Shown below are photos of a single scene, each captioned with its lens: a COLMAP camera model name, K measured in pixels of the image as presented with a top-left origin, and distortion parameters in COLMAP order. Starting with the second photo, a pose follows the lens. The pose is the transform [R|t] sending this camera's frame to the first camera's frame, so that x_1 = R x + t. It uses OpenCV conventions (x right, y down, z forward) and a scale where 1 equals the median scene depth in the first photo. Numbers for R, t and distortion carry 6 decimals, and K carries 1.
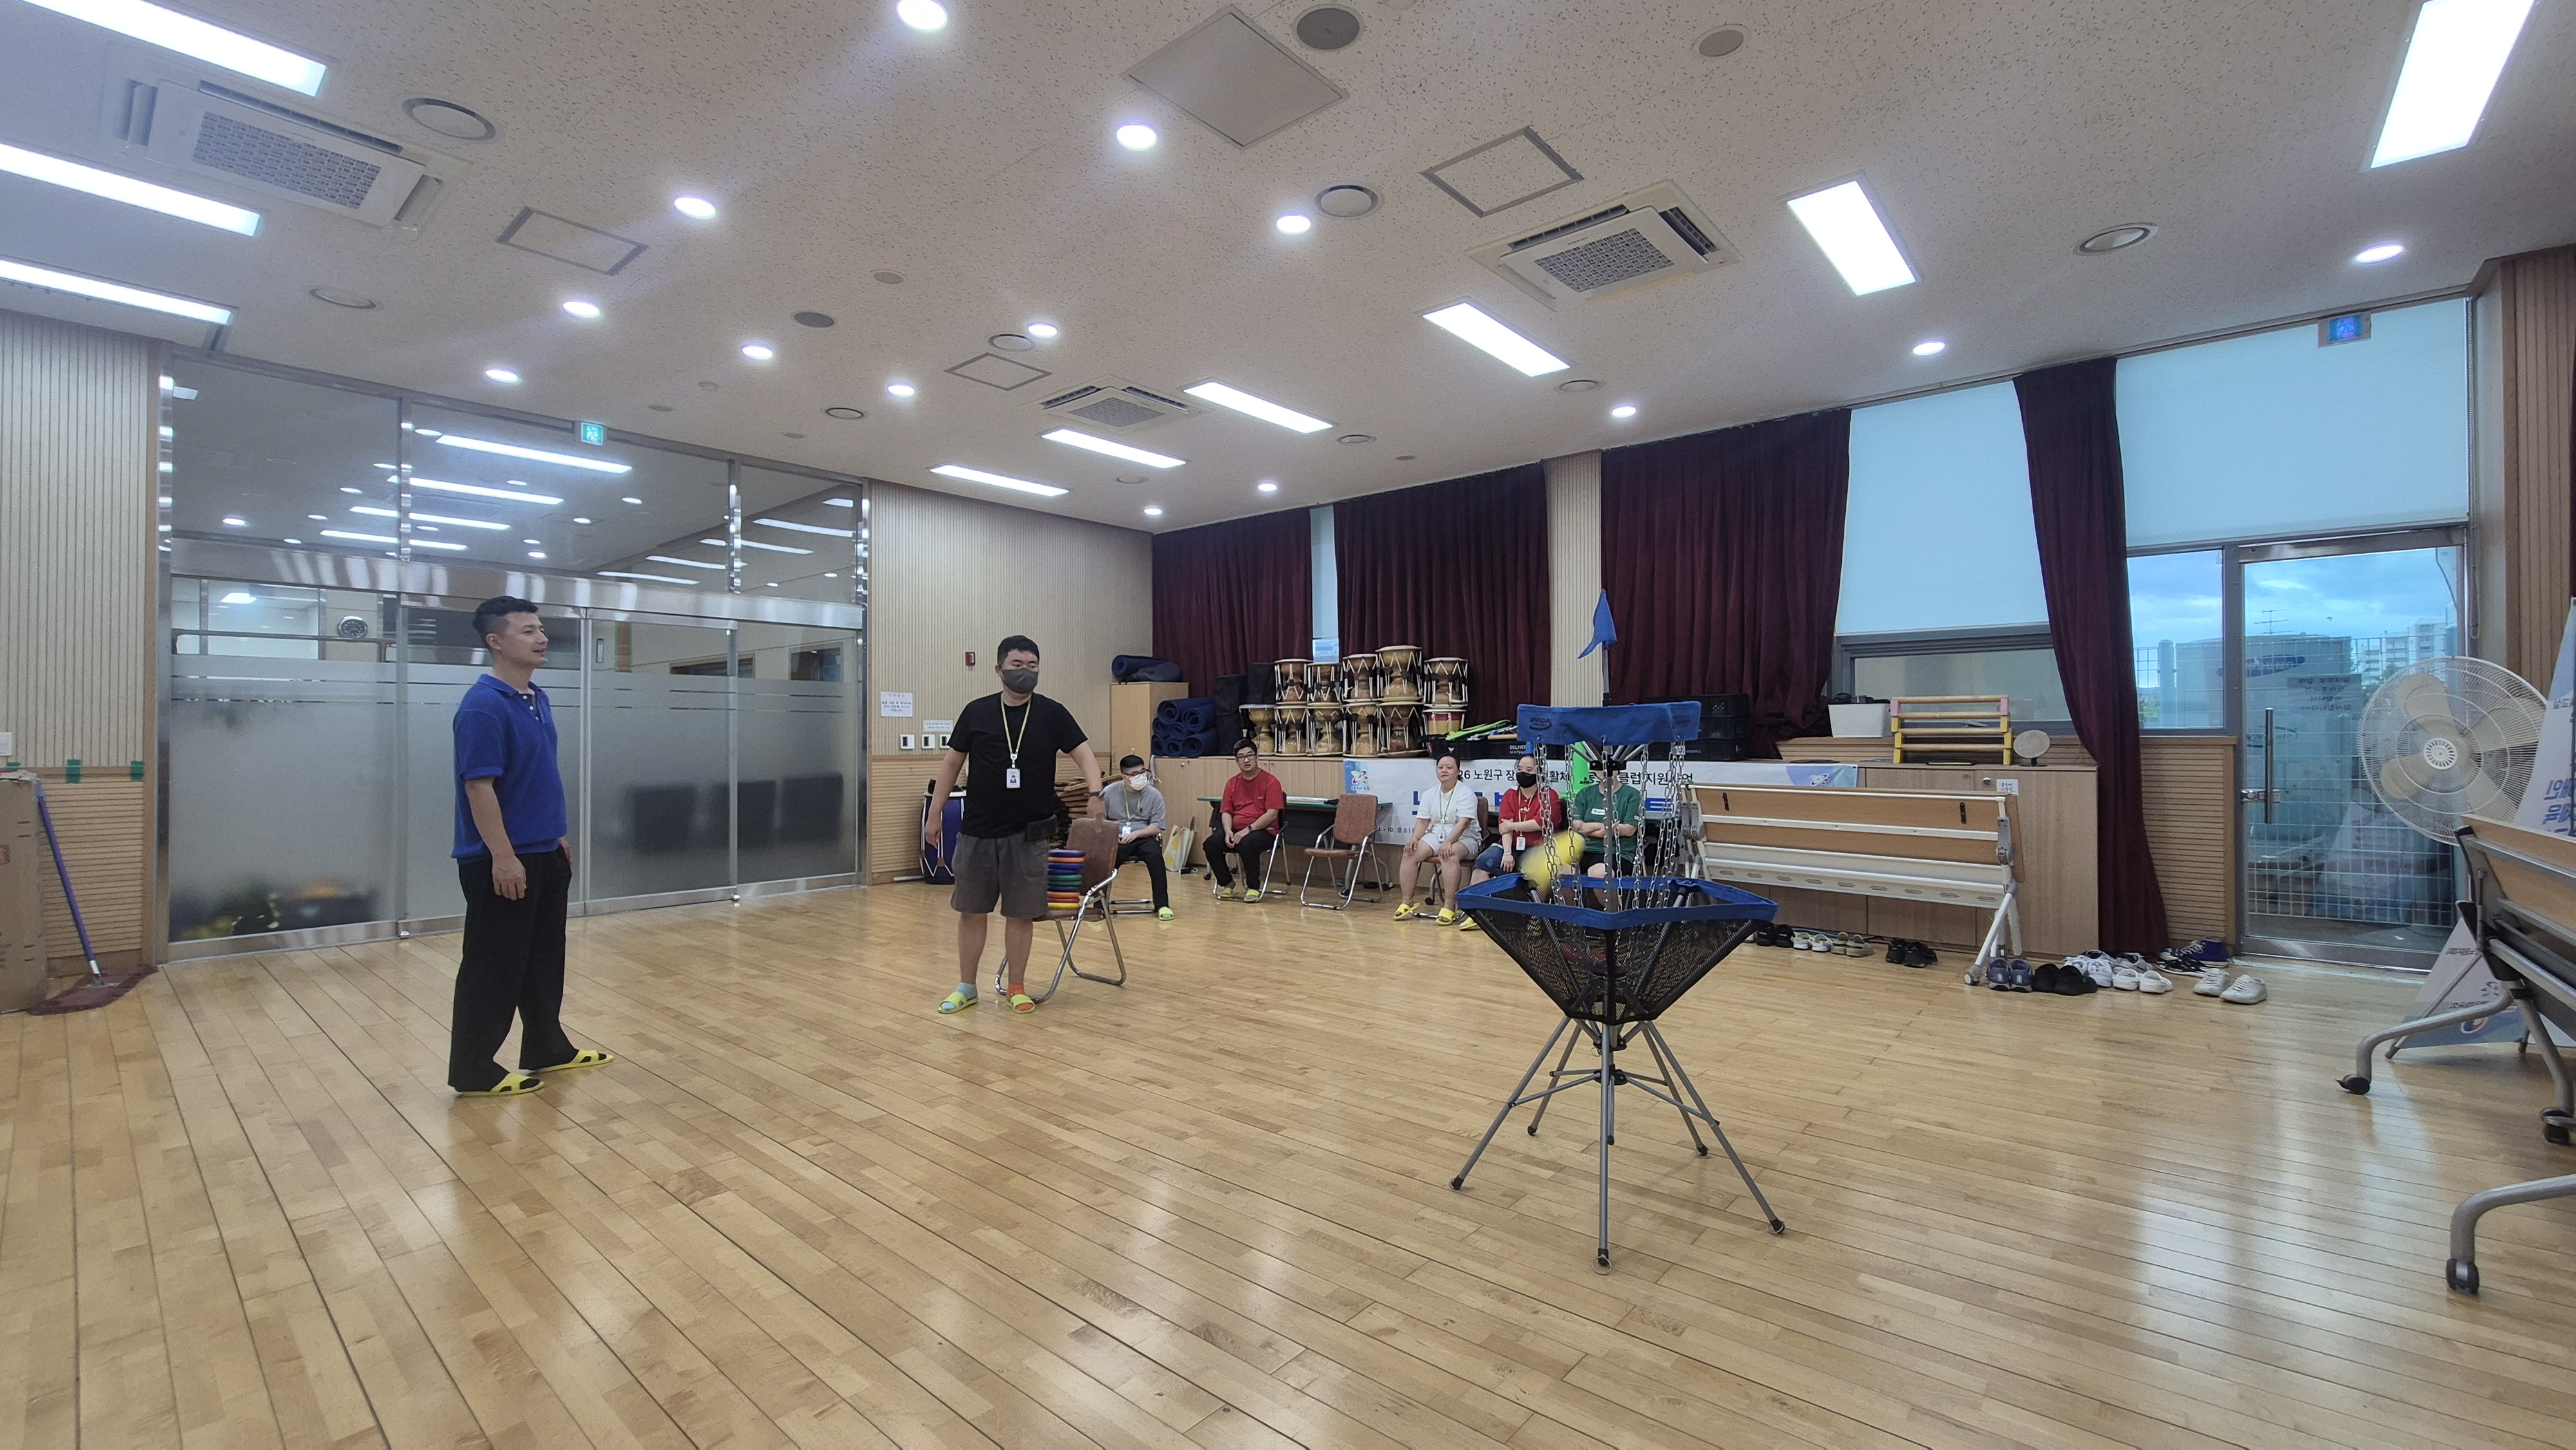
lens RADIAL K [[1052.7, 0, 1281.5], [0, 1052.7, 727.1], [0, 0, 1]] dist [-0.003981, 0.002796]
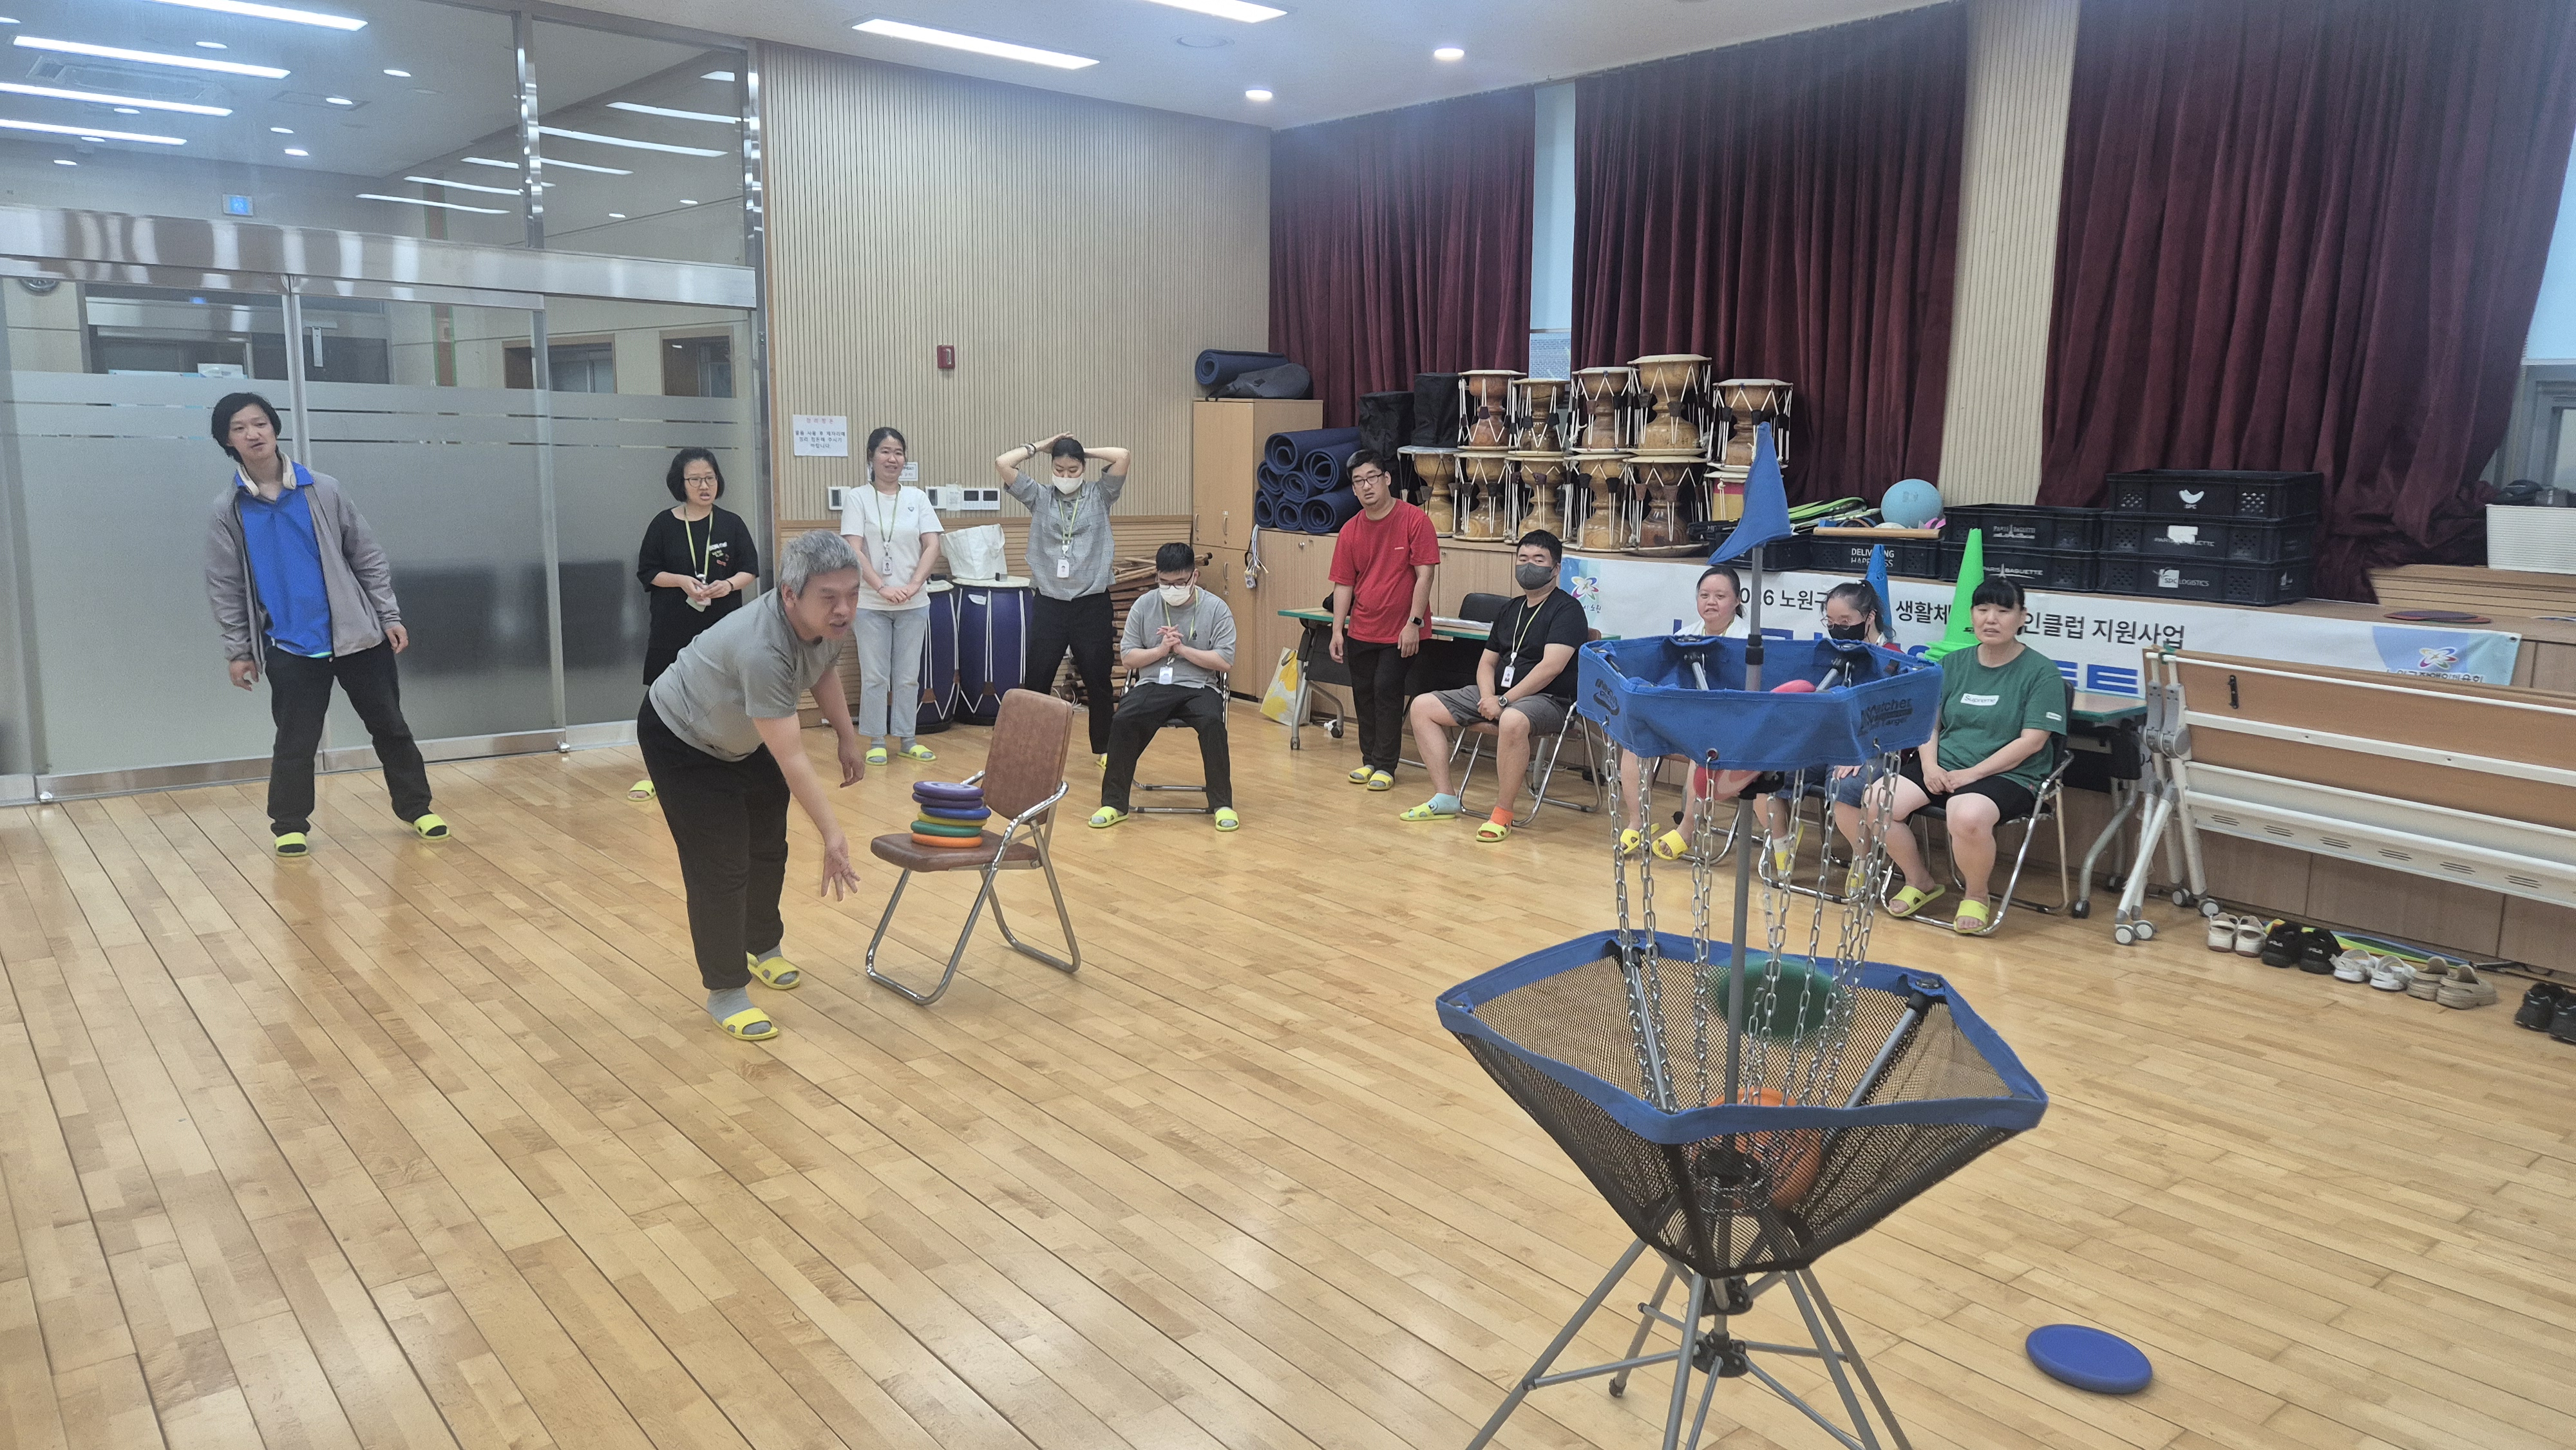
lens RADIAL K [[1715.4, 0, 1321.6], [0, 1715.4, 696.1], [0, 0, 1]] dist [0.075456, -0.058742]
pose [[0.987685, 0.047602, -0.149036, 0.092101], [-0.022952, 0.986369, 0.162937, -0.053704], [0.154760, -0.157510, 0.975315, 0.070173]]
